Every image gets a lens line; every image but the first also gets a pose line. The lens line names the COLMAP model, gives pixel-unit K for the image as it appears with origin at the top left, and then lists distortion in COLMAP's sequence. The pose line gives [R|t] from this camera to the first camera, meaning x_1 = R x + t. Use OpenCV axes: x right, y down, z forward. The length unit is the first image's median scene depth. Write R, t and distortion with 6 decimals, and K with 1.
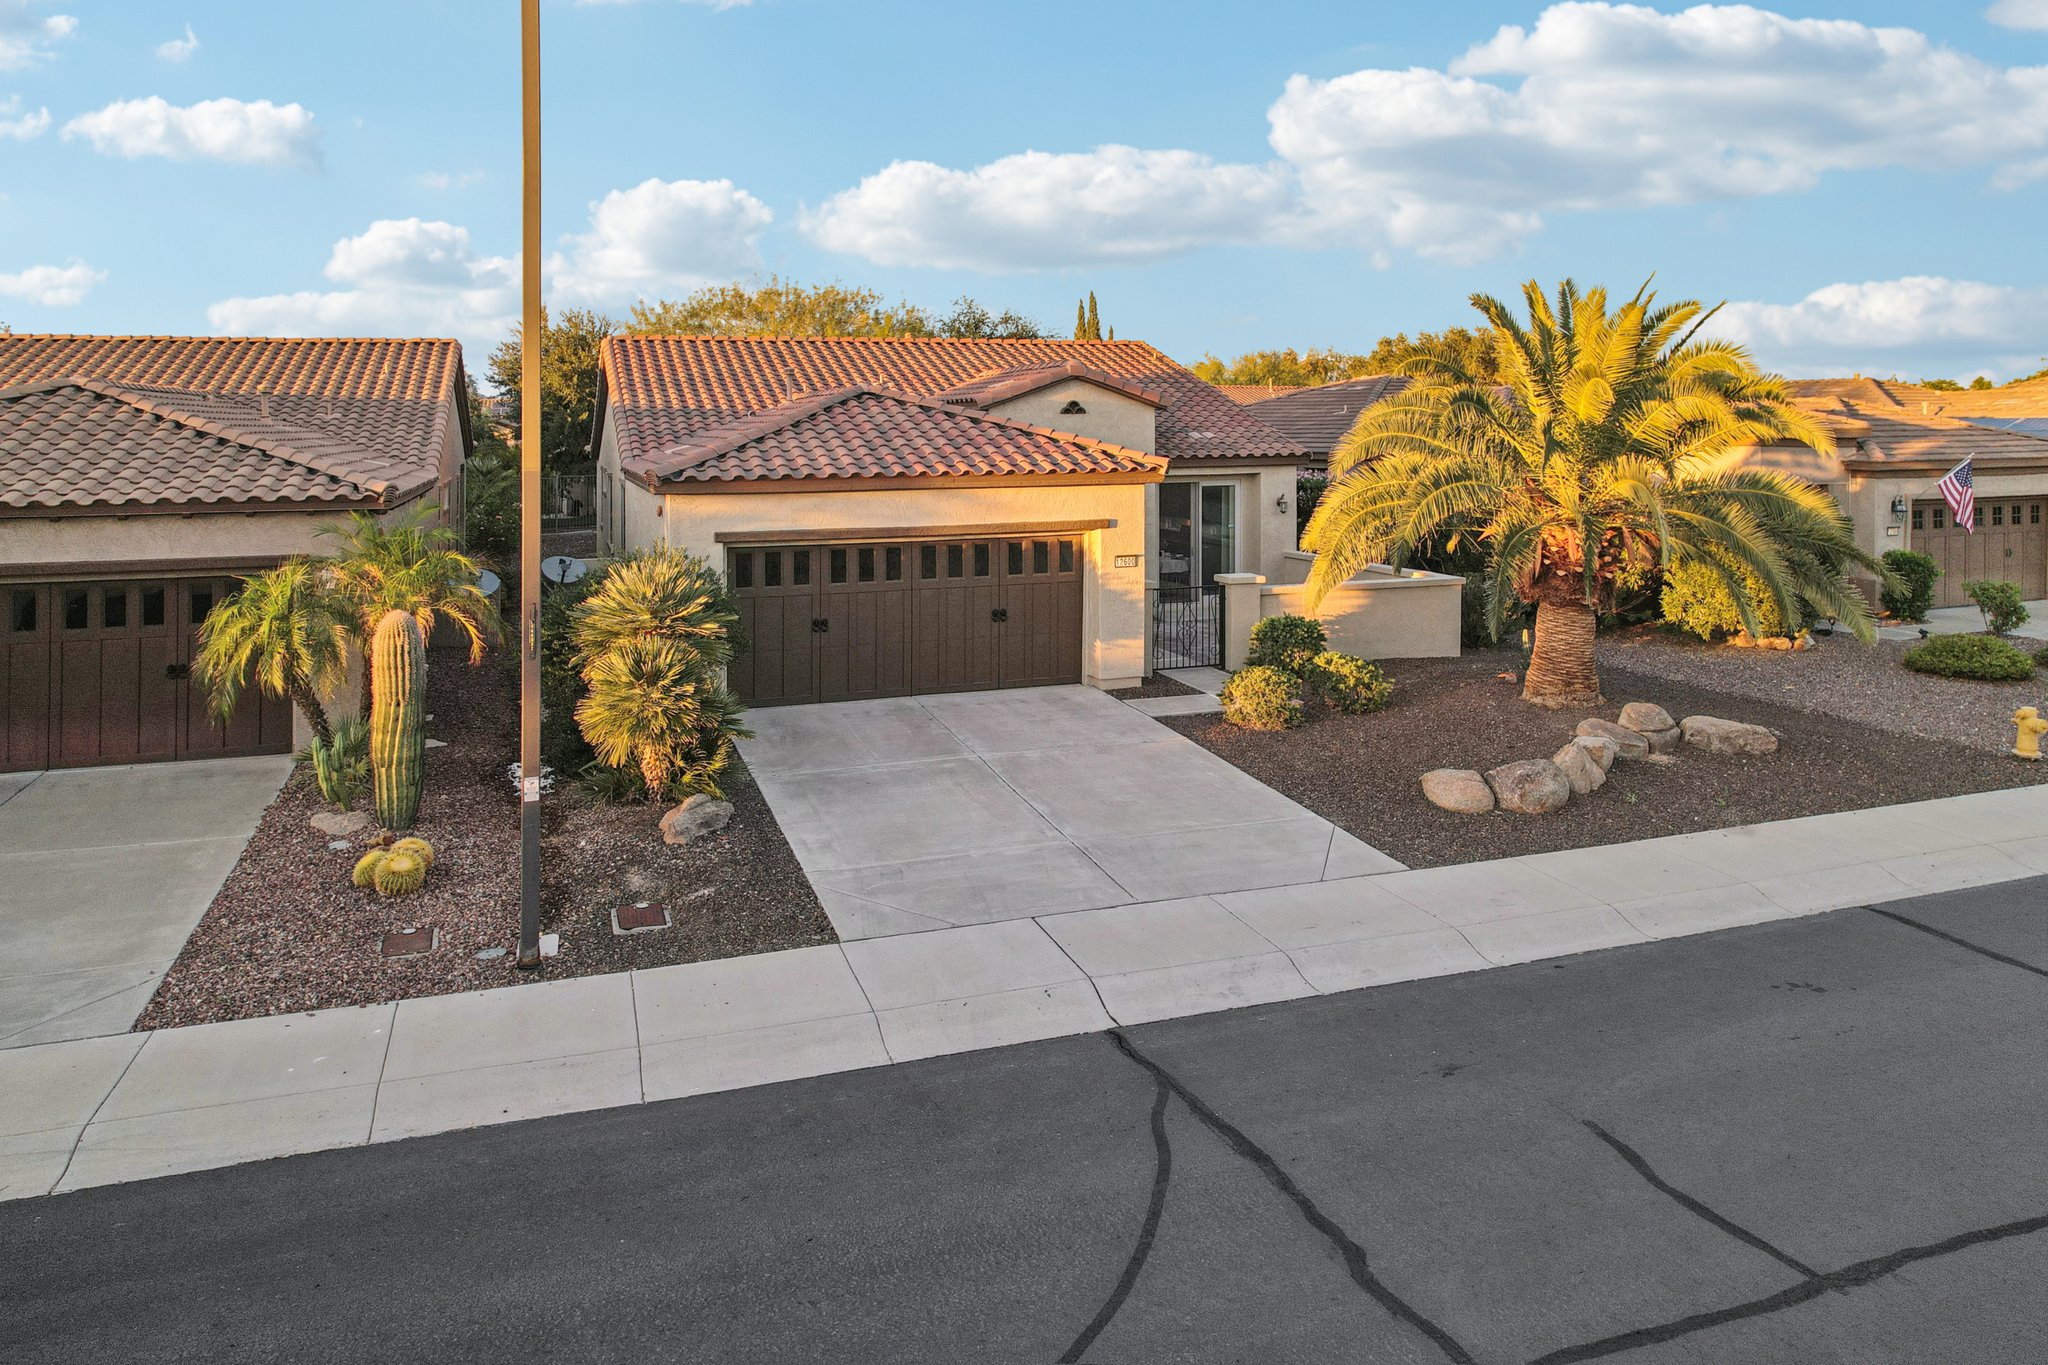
lens RADIAL K [[1372.4, 0, 1035.8], [0, 1372.4, 470.6], [0, 0, 1]] dist [-0.021723, -0.005928]
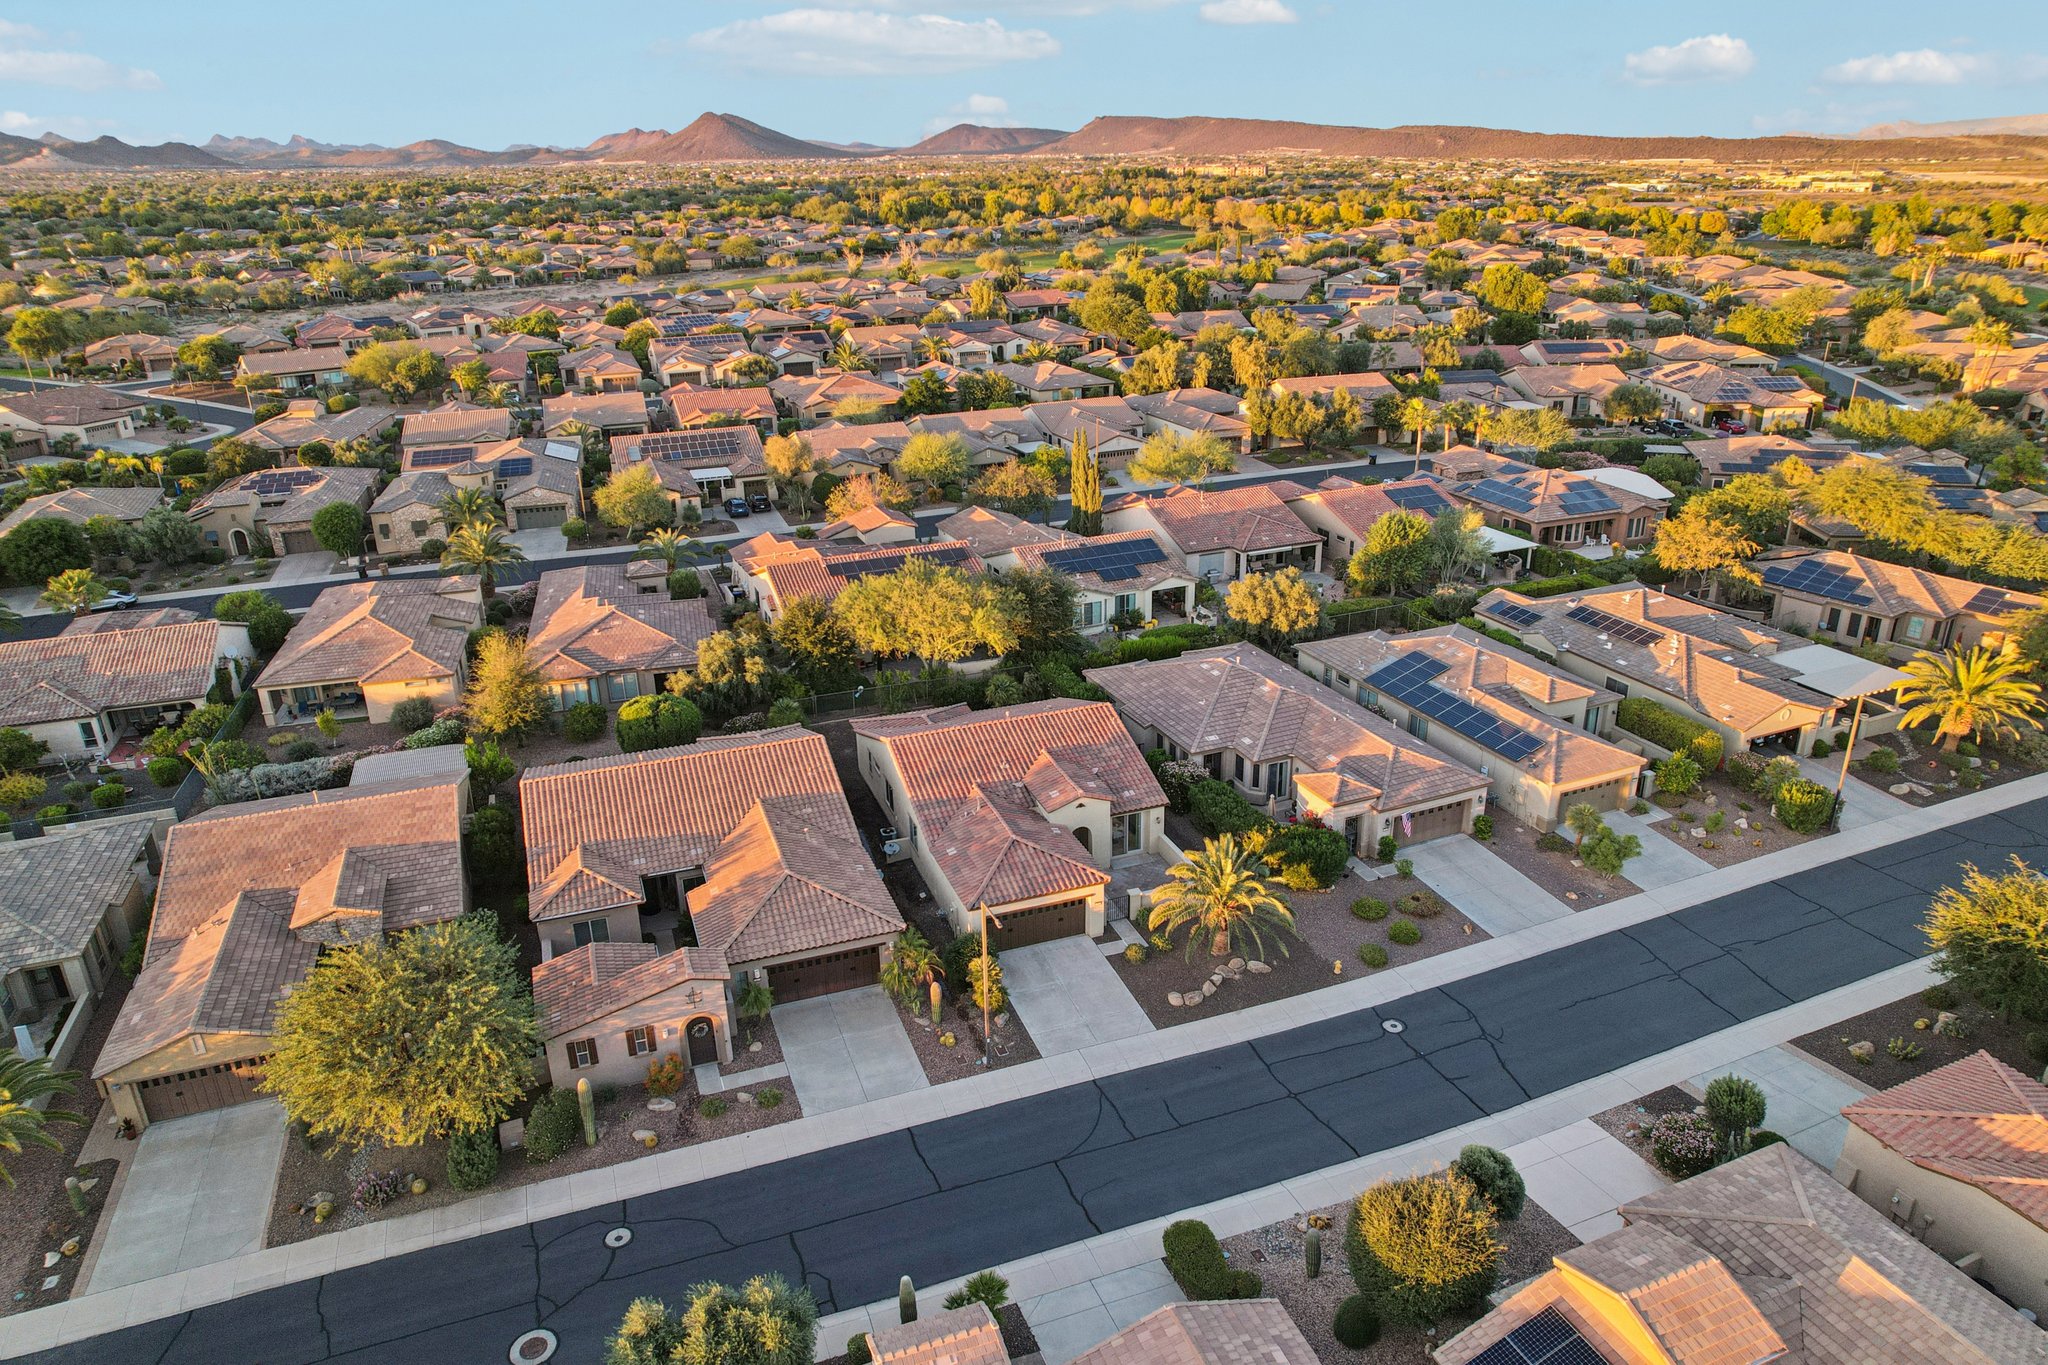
lens RADIAL K [[1324.9, 0, 1035.4], [0, 1324.9, 691.4], [0, 0, 1]] dist [-0.068346, 0.054985]
pose [[0.999854, -0.014924, 0.008316, -0.112191], [0.011130, 0.938285, 0.345683, -1.618937], [-0.012962, -0.345540, 0.938314, -1.940128]]
